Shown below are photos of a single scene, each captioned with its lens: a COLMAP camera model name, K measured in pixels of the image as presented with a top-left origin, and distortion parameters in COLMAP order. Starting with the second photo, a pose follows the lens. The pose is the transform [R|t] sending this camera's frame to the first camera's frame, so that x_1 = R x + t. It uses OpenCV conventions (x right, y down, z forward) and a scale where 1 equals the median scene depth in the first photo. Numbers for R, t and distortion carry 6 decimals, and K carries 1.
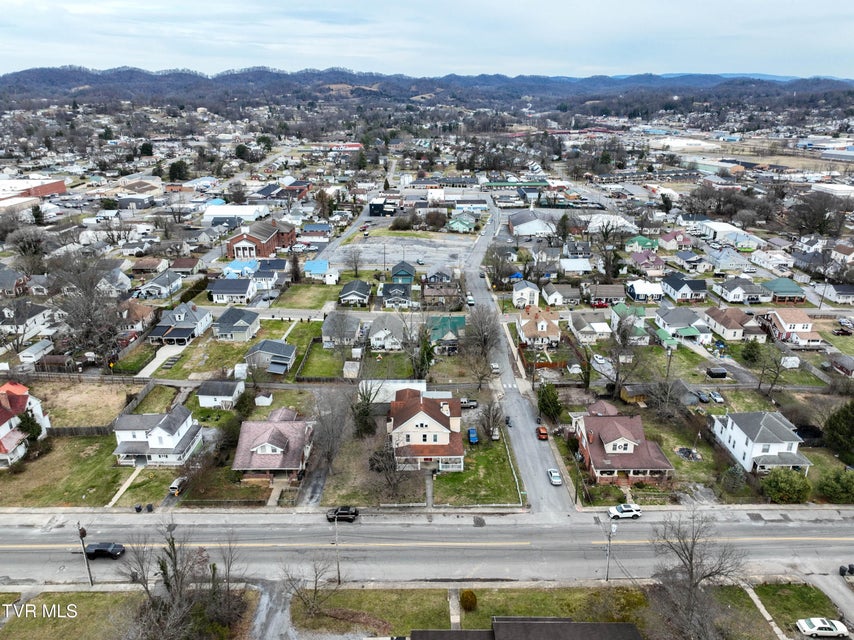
lens RADIAL K [[600.9, 0, 429.9], [0, 600.9, 315.7], [0, 0, 1]] dist [0.003194, 0.010485]
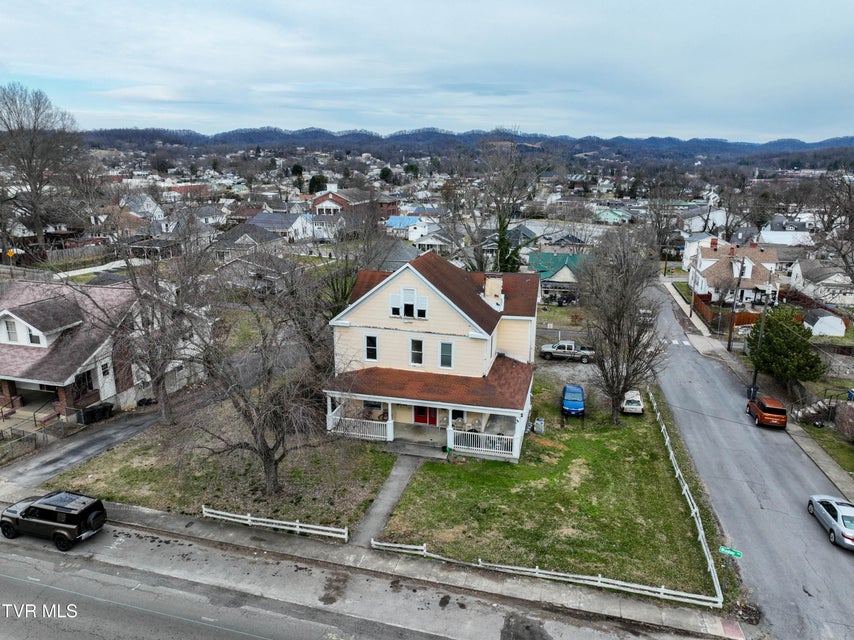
lens RADIAL K [[600.9, 0, 429.9], [0, 600.9, 315.7], [0, 0, 1]] dist [0.003194, 0.010485]
pose [[0.966218, 0.074538, -0.246713, 0.052458], [-0.099093, 0.991122, -0.088645, 0.134603], [0.237915, 0.110098, 0.965026, 0.418592]]
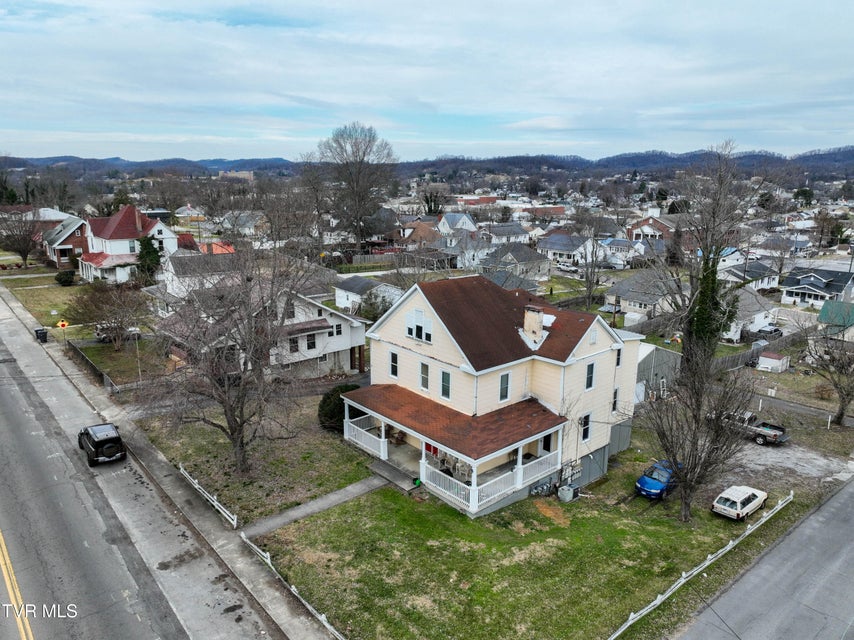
lens RADIAL K [[600.9, 0, 429.9], [0, 600.9, 315.7], [0, 0, 1]] dist [0.003194, 0.010485]
pose [[0.651358, 0.176311, -0.738003, 0.149166], [-0.274831, 0.961406, -0.012883, 0.110323], [0.707249, 0.211217, 0.674675, 0.484442]]
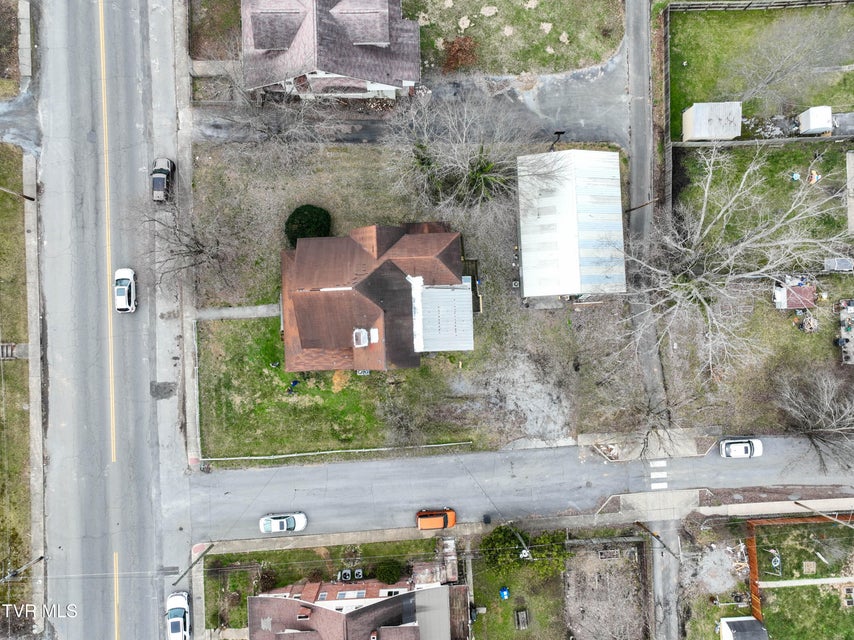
lens RADIAL K [[600.9, 0, 429.9], [0, 600.9, 315.7], [0, 0, 1]] dist [0.003194, 0.010485]
pose [[0.031879, 0.999328, -0.018117, 0.011756], [-0.374801, 0.028756, 0.926659, -0.211961], [0.926557, -0.022751, 0.375466, 0.568555]]
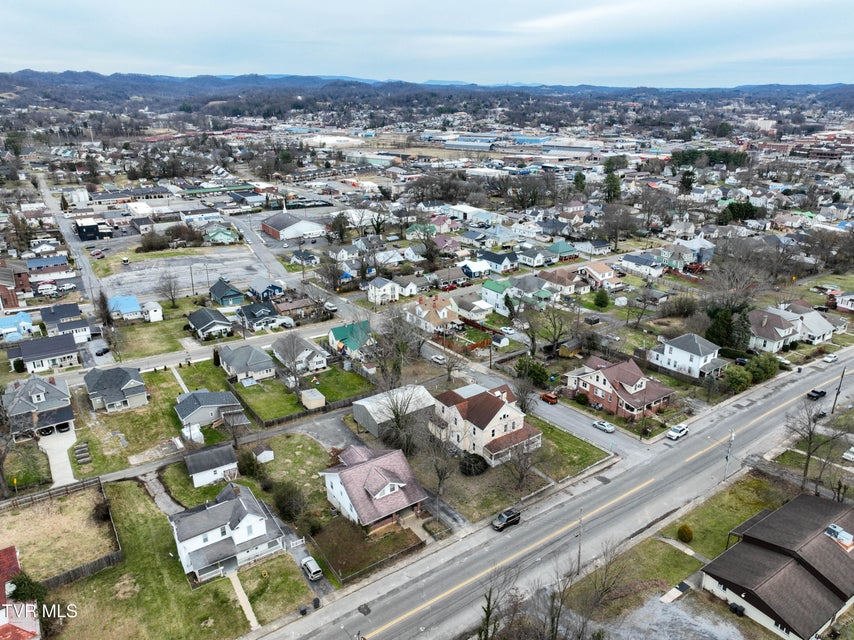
lens RADIAL K [[600.9, 0, 429.9], [0, 600.9, 315.7], [0, 0, 1]] dist [0.003194, 0.010485]
pose [[0.825418, -0.196256, 0.529309, -0.392271], [0.196412, 0.978883, 0.056658, -0.043083], [-0.529252, 0.057196, 0.846535, 0.119090]]
